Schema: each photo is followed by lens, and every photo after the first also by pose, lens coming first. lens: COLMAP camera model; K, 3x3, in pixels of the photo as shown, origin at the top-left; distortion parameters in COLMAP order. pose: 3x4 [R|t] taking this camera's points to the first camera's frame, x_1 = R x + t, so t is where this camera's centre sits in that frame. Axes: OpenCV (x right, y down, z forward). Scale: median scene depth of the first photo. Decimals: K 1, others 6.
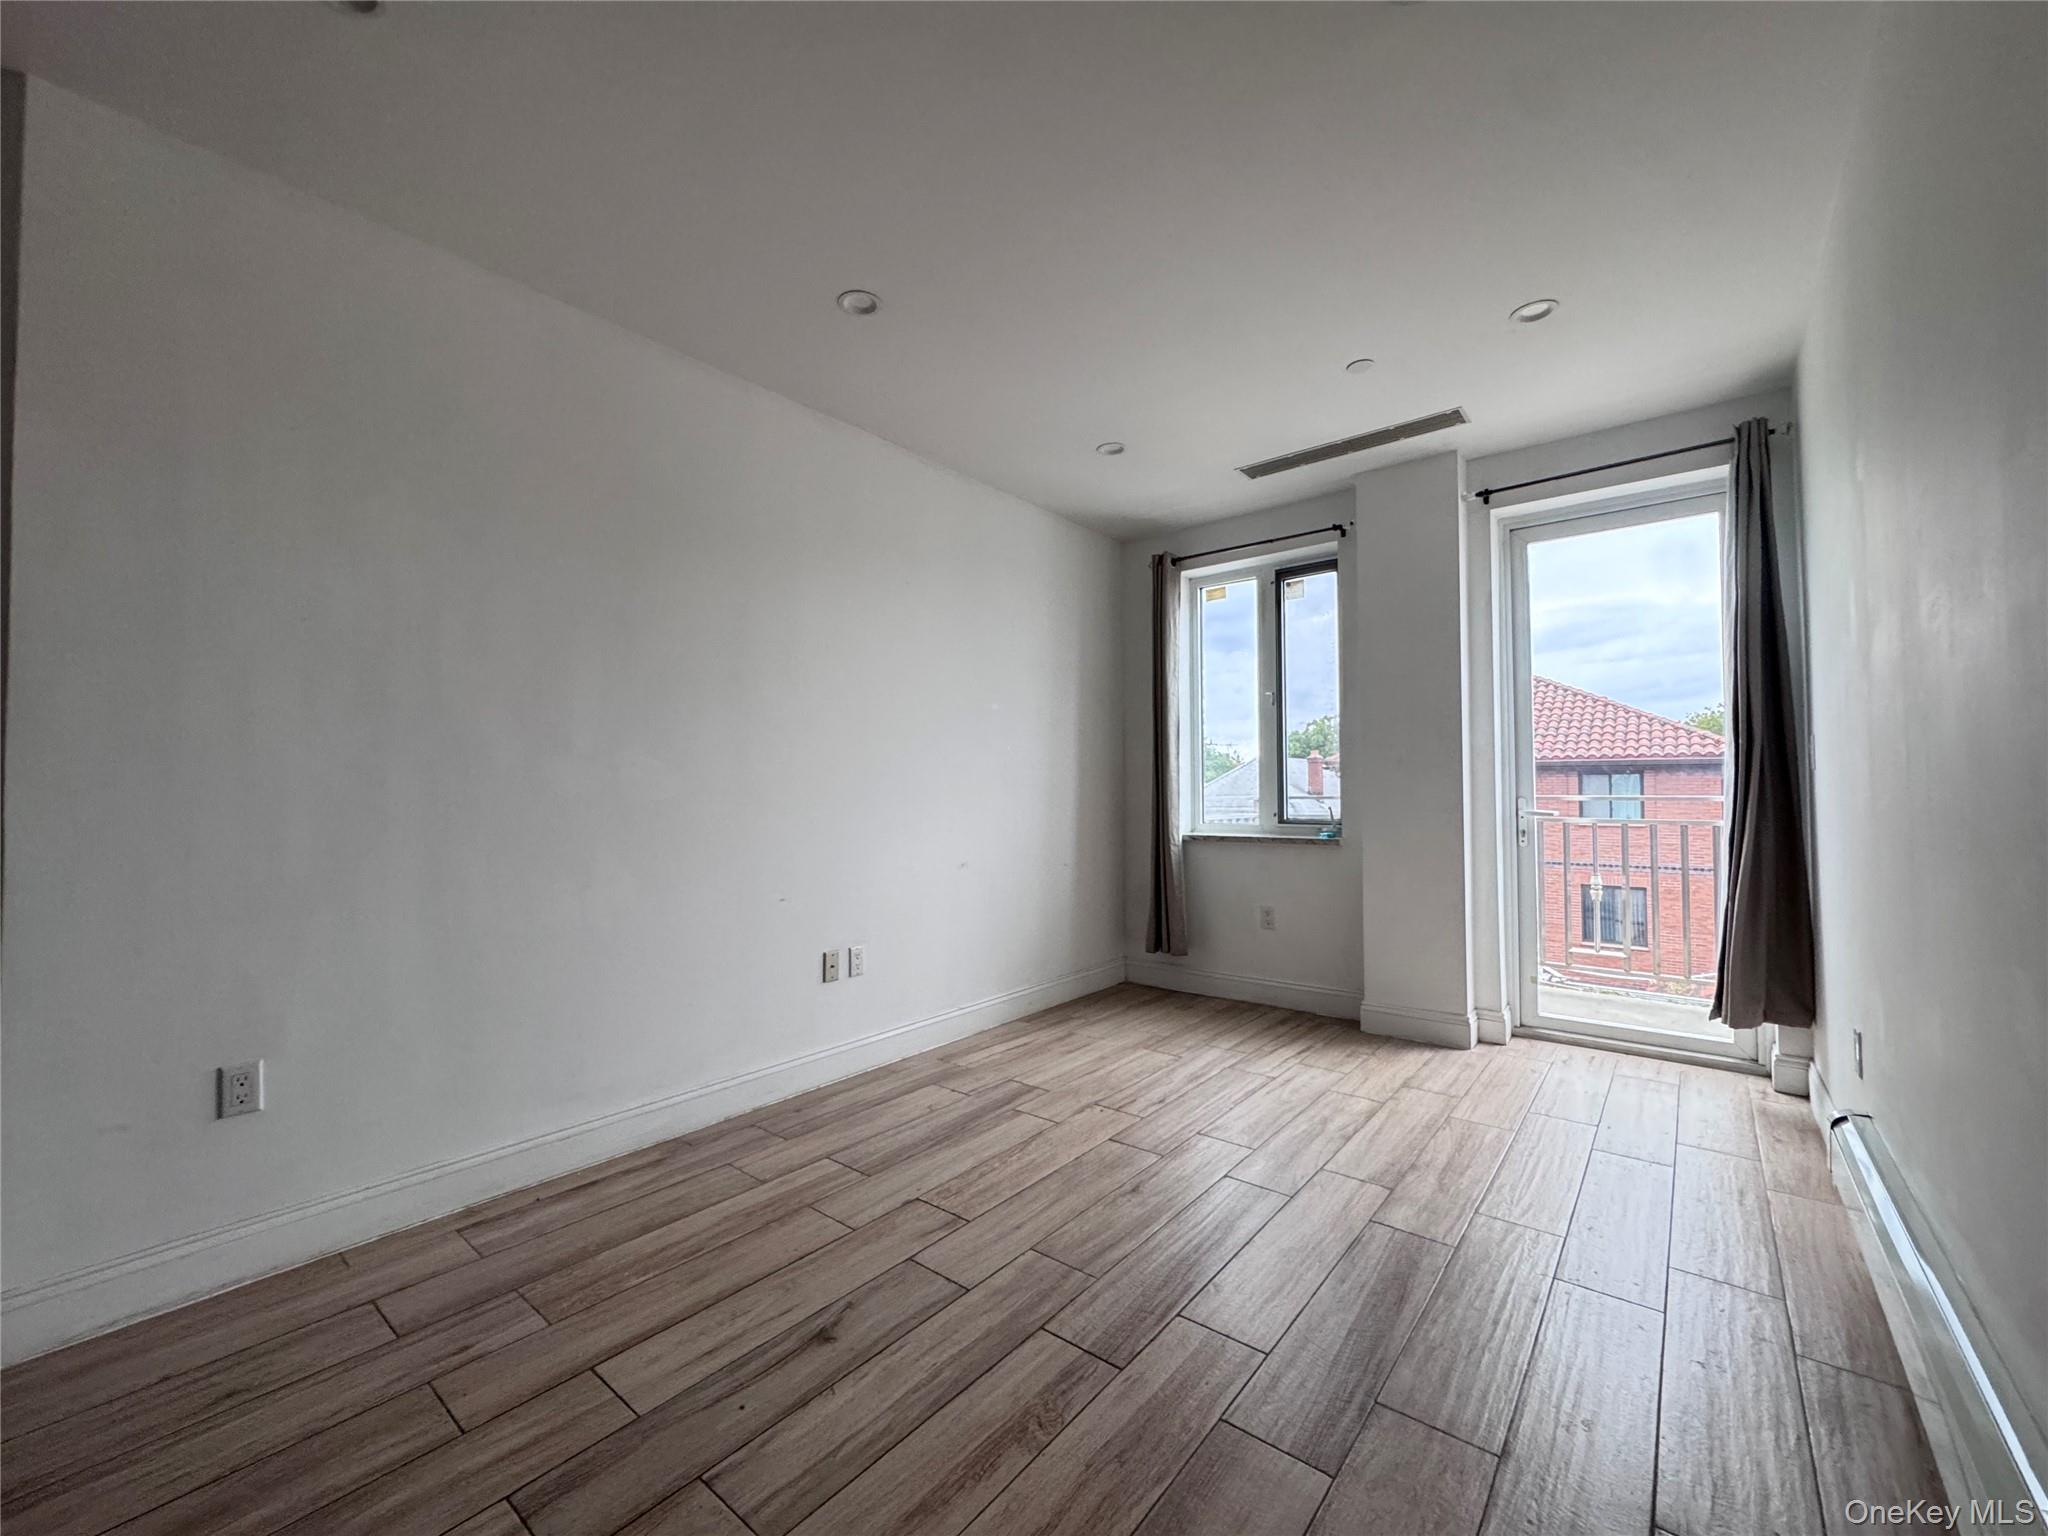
lens RADIAL K [[819.6, 0, 1030.6], [0, 819.6, 765.5], [0, 0, 1]] dist [-0.006191, 0.002064]
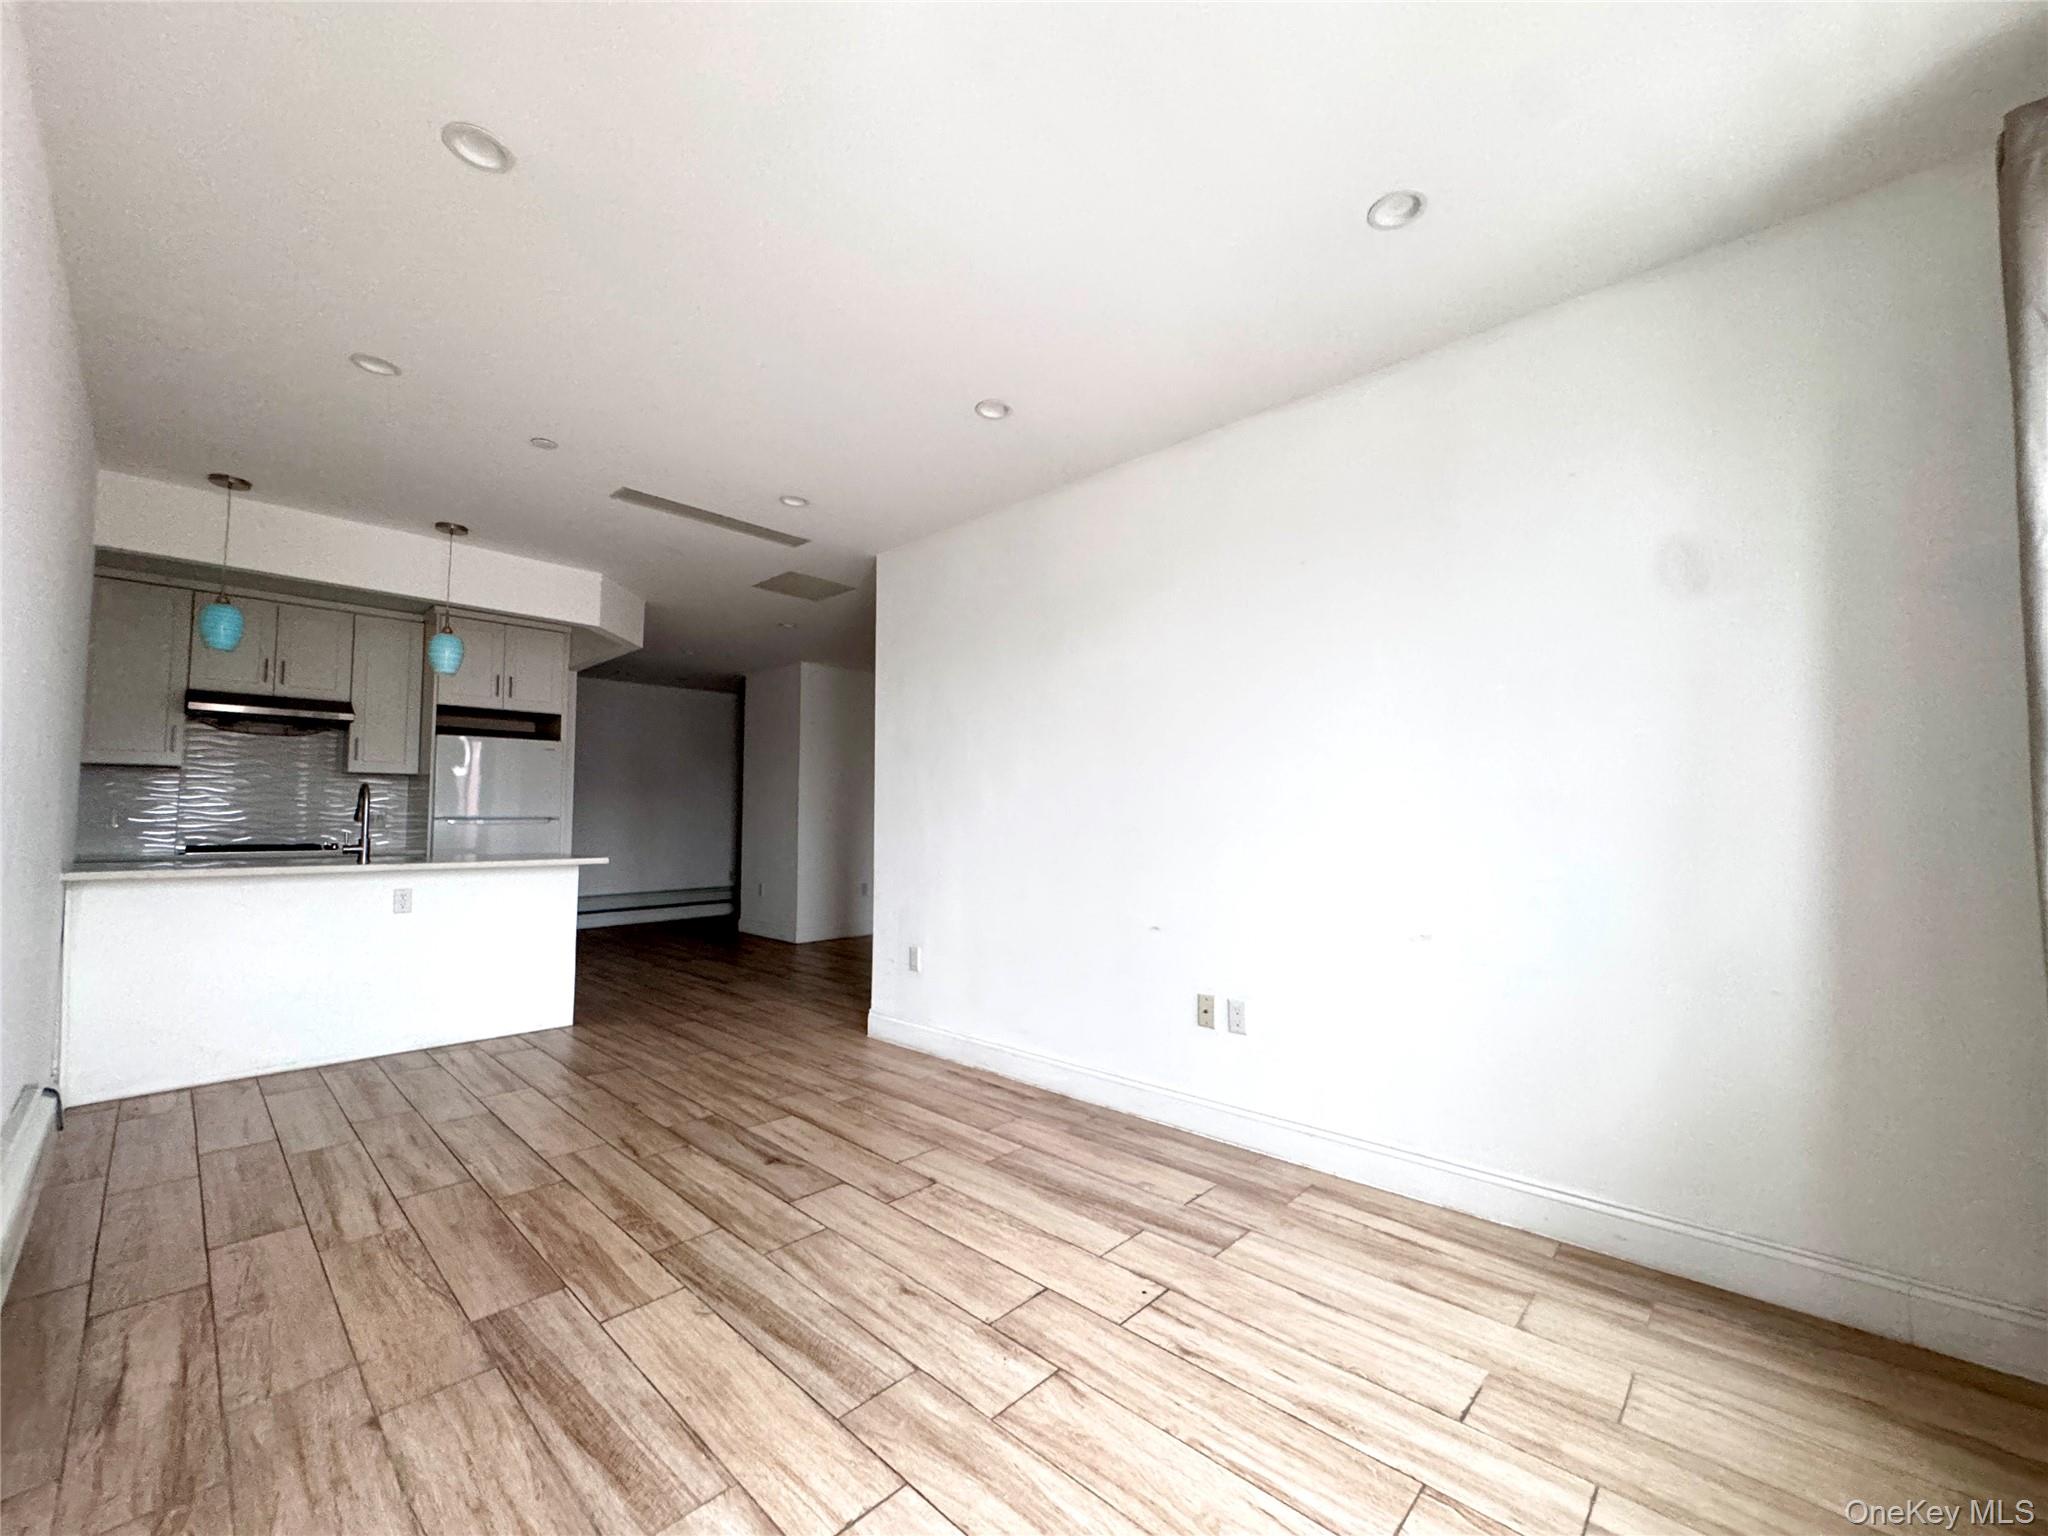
lens RADIAL K [[819.6, 0, 1019.4], [0, 819.6, 764.3], [0, 0, 1]] dist [-0.006191, 0.002064]
pose [[-0.075587, -0.061768, -0.995224, 0.790930], [0.030147, 0.997482, -0.064197, 0.016168], [0.996683, -0.034856, -0.073535, 0.936042]]
